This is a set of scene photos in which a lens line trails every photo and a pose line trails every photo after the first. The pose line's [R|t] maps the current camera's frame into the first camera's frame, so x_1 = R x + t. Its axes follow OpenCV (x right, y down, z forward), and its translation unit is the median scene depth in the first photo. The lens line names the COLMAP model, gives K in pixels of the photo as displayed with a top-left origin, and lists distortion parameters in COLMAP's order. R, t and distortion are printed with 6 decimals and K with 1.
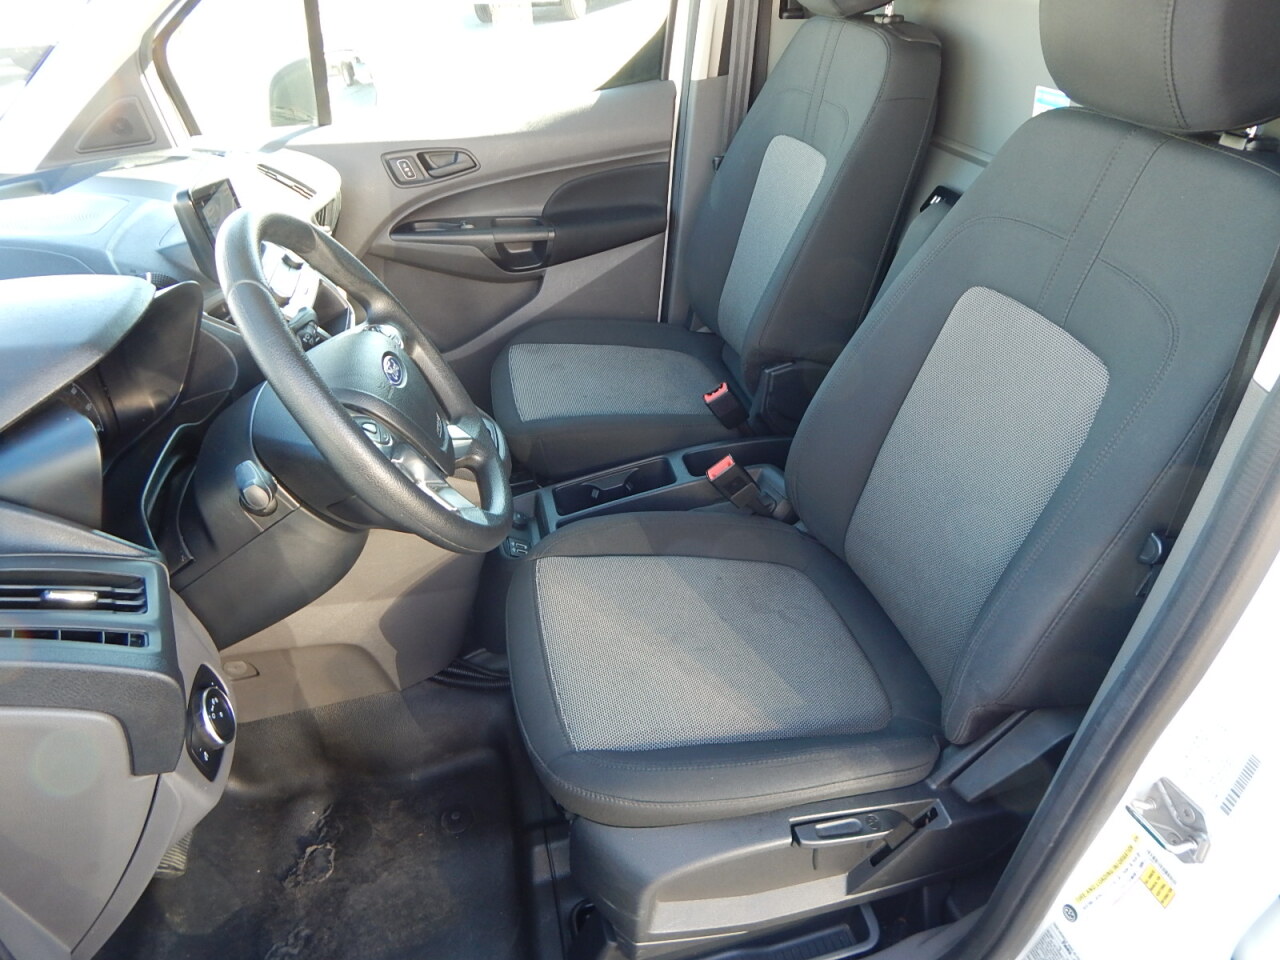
lens RADIAL K [[835.8, 0, 619.5], [0, 835.8, 493.5], [0, 0, 1]] dist [-0.001929, -0.006901]
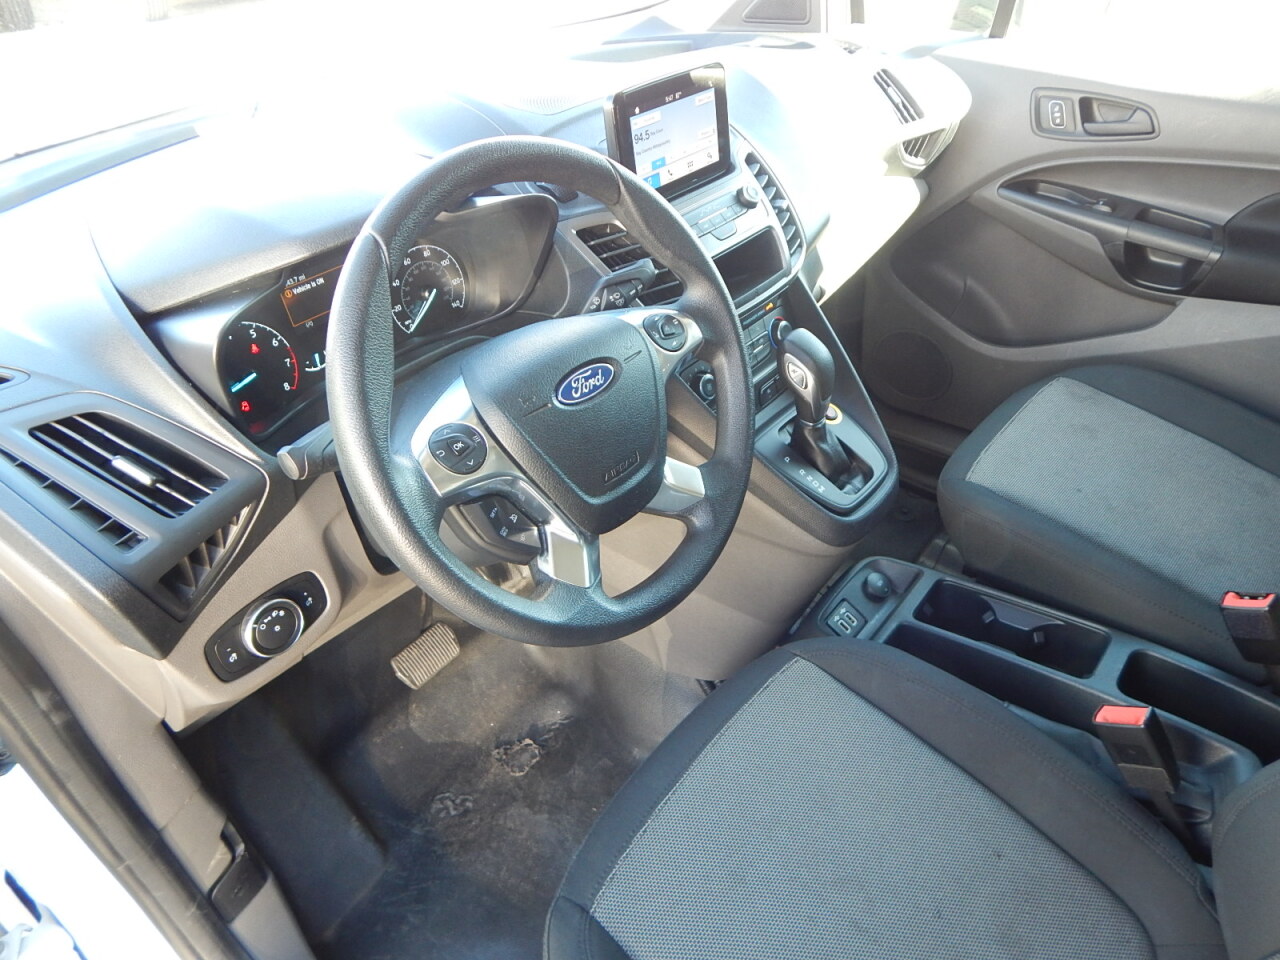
lens RADIAL K [[835.8, 0, 642.0], [0, 835.8, 474.4], [0, 0, 1]] dist [-0.001929, -0.006901]
pose [[0.634520, 0.495043, -0.593563, 0.123758], [-0.429146, 0.864360, 0.262135, -0.139517], [0.642820, 0.088395, 0.760900, 0.199842]]
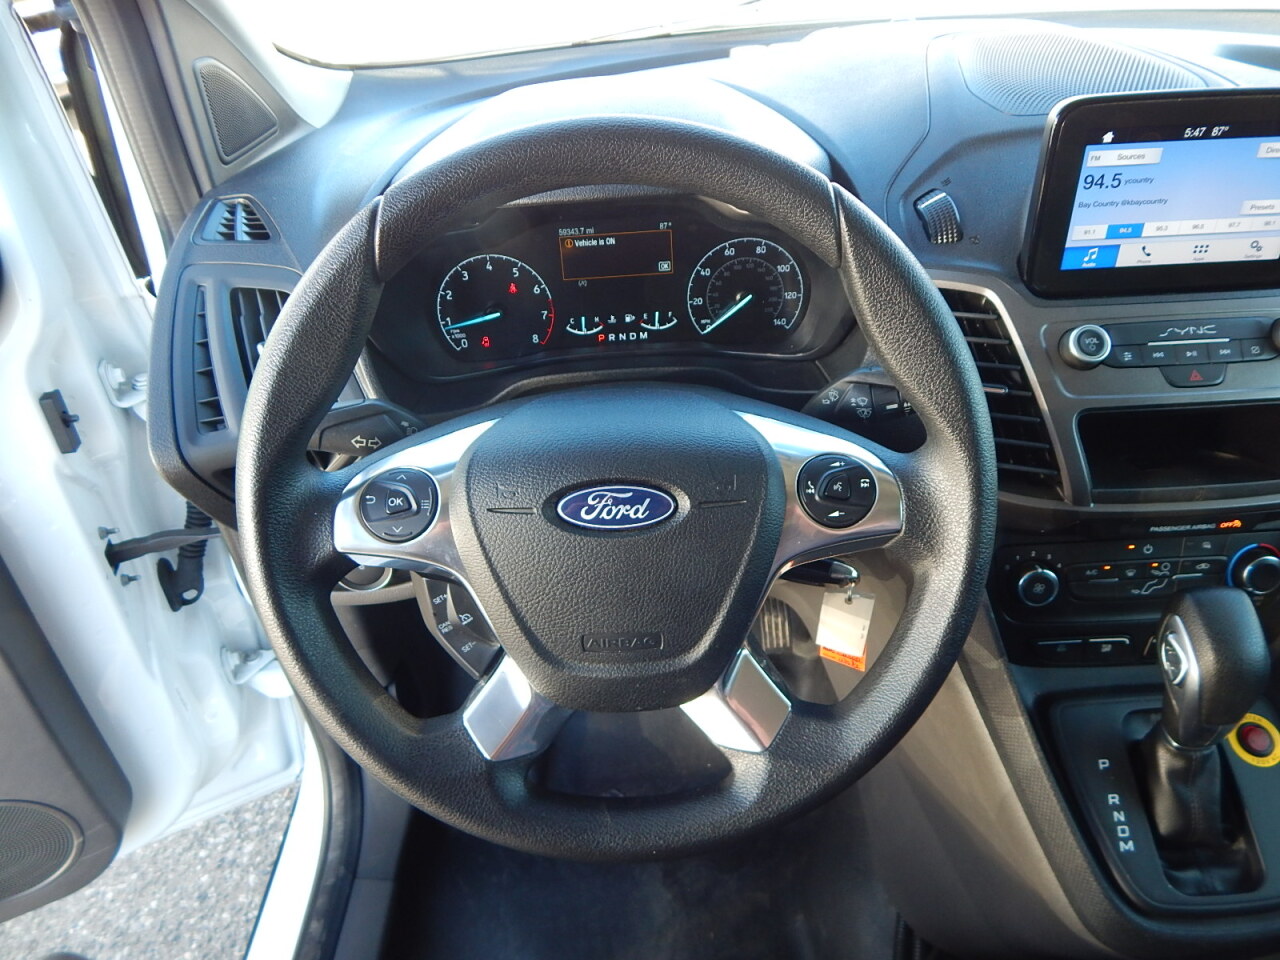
lens RADIAL K [[835.8, 0, 634.8], [0, 835.8, 475.5], [0, 0, 1]] dist [-0.001929, -0.006901]
pose [[-0.159824, 0.664036, -0.730419, 0.044172], [-0.498434, 0.584396, 0.640347, -0.230300], [0.852068, 0.466409, 0.237578, 0.397491]]
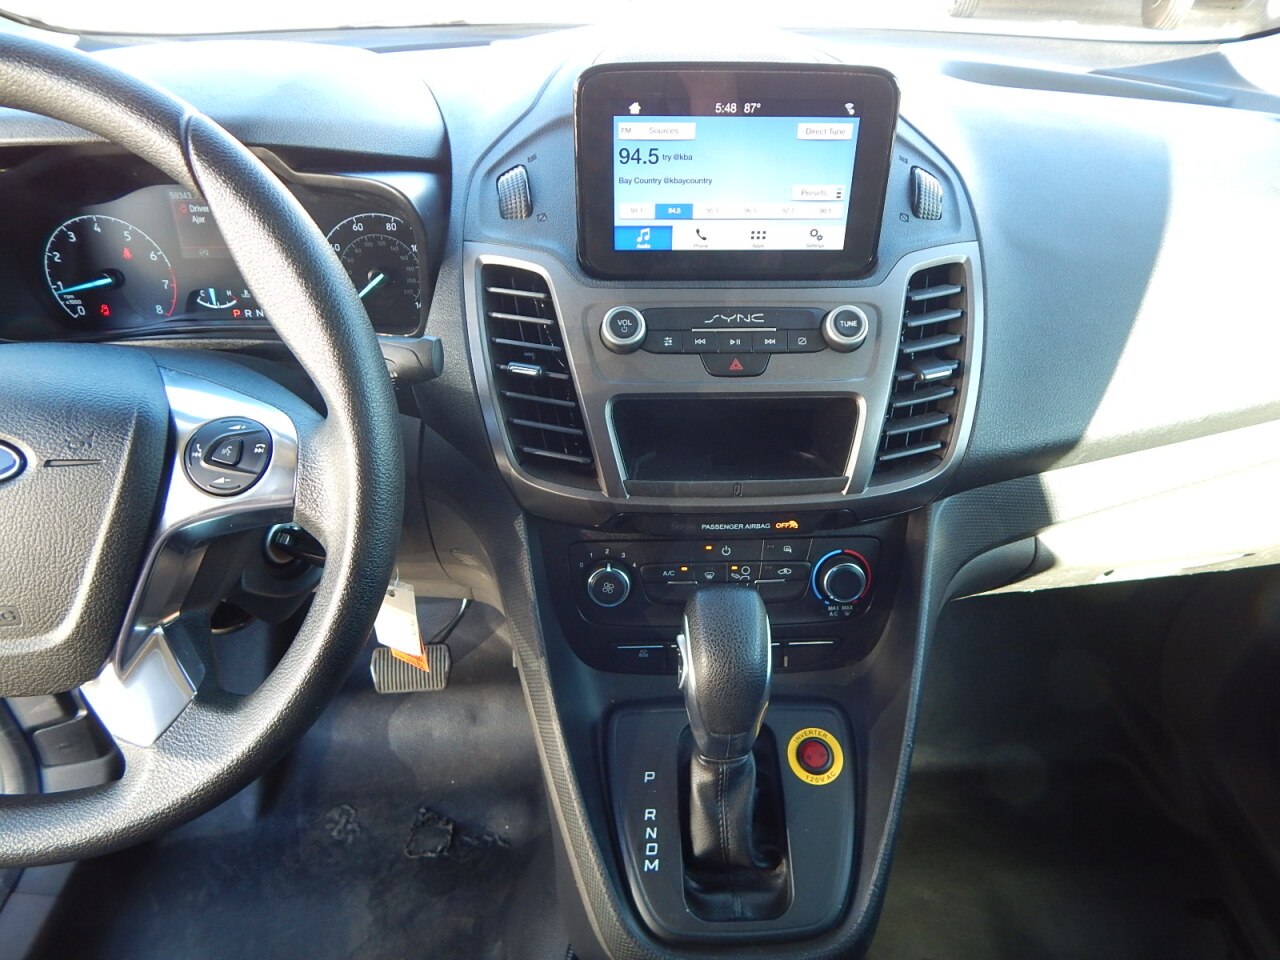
lens RADIAL K [[835.8, 0, 635.4], [0, 835.8, 473.9], [0, 0, 1]] dist [-0.001929, -0.006901]
pose [[-0.148040, 0.634493, -0.758619, 0.013779], [-0.554730, 0.581767, 0.594829, -0.290600], [0.818754, 0.508888, 0.265847, 0.542573]]
